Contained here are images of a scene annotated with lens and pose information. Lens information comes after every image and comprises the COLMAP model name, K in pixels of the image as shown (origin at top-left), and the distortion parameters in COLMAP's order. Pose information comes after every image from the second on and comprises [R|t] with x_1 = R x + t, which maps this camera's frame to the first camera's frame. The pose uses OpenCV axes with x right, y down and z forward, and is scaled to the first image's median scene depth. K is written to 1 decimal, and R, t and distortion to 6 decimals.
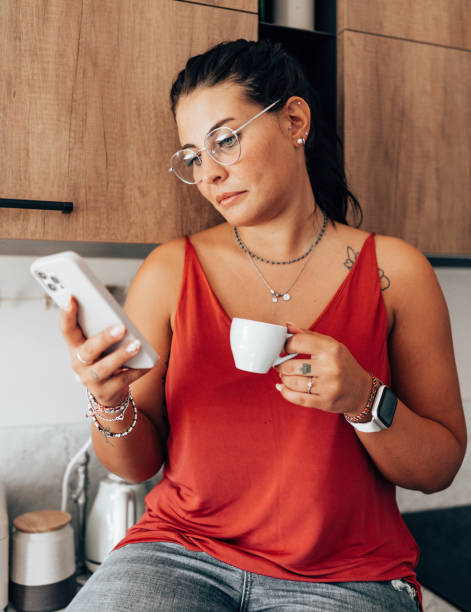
lens RADIAL K [[636.0, 0, 237.8], [0, 636.0, 301.9], [0, 0, 1]] dist [-0.002819, -0.003938]
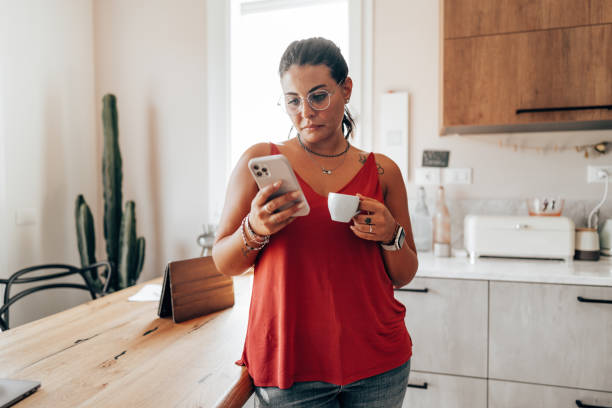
lens RADIAL K [[407.3, 0, 306.0], [0, 407.3, 204.0], [0, 0, 1]] dist [-0.001352, -0.000630]
pose [[0.806315, 0.014838, -0.591300, -0.284508], [0.011679, 0.999091, 0.040997, 0.183125], [0.591371, -0.039963, 0.805409, -1.217152]]
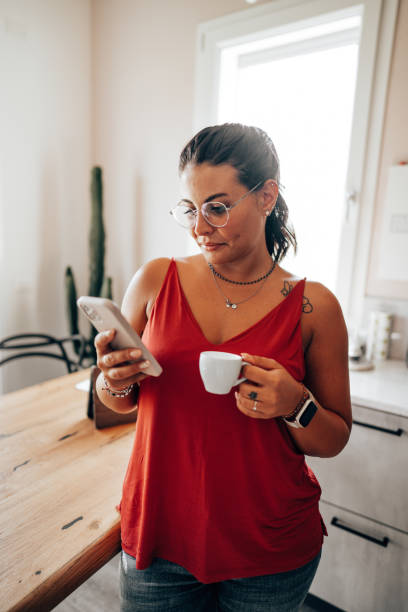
lens RADIAL K [[407.3, 0, 204.5], [0, 407.3, 309.4], [0, 0, 1]] dist [-0.001352, -0.000630]
pose [[0.582712, 0.154638, -0.797831, -0.247482], [-0.036979, 0.985758, 0.164054, 0.018694], [0.811837, -0.066093, 0.580131, -0.836379]]
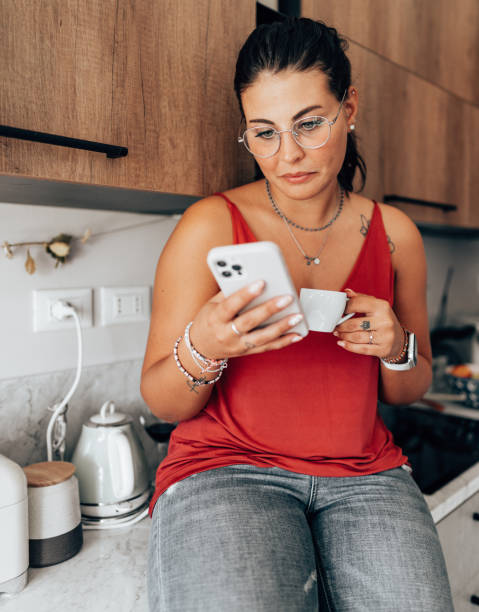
lens RADIAL K [[549.8, 0, 263.7], [0, 549.8, 290.0], [0, 0, 1]] dist [0.008731, -0.008814]
pose [[0.890796, -0.022379, 0.453852, -0.453058], [-0.004934, 0.998251, 0.058907, 0.013025], [-0.454376, -0.054713, 0.889128, 0.126264]]
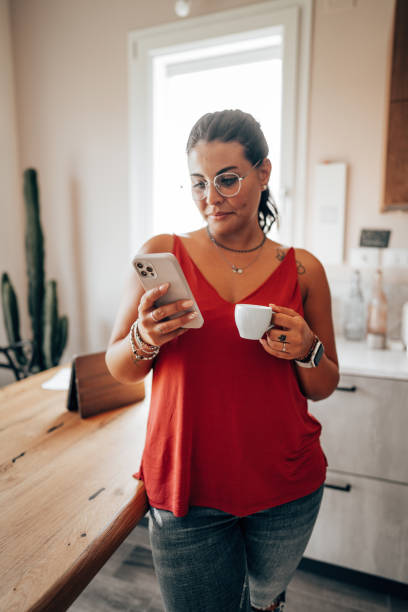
lens RADIAL K [[404.8, 0, 202.8], [0, 404.8, 315.1], [0, 0, 1]] dist [-0.037935, 0.001755]
pose [[0.742718, 0.097786, -0.662426, -0.318975], [0.003462, 0.988705, 0.149832, 0.104413], [0.669596, -0.113576, 0.733991, -1.043557]]
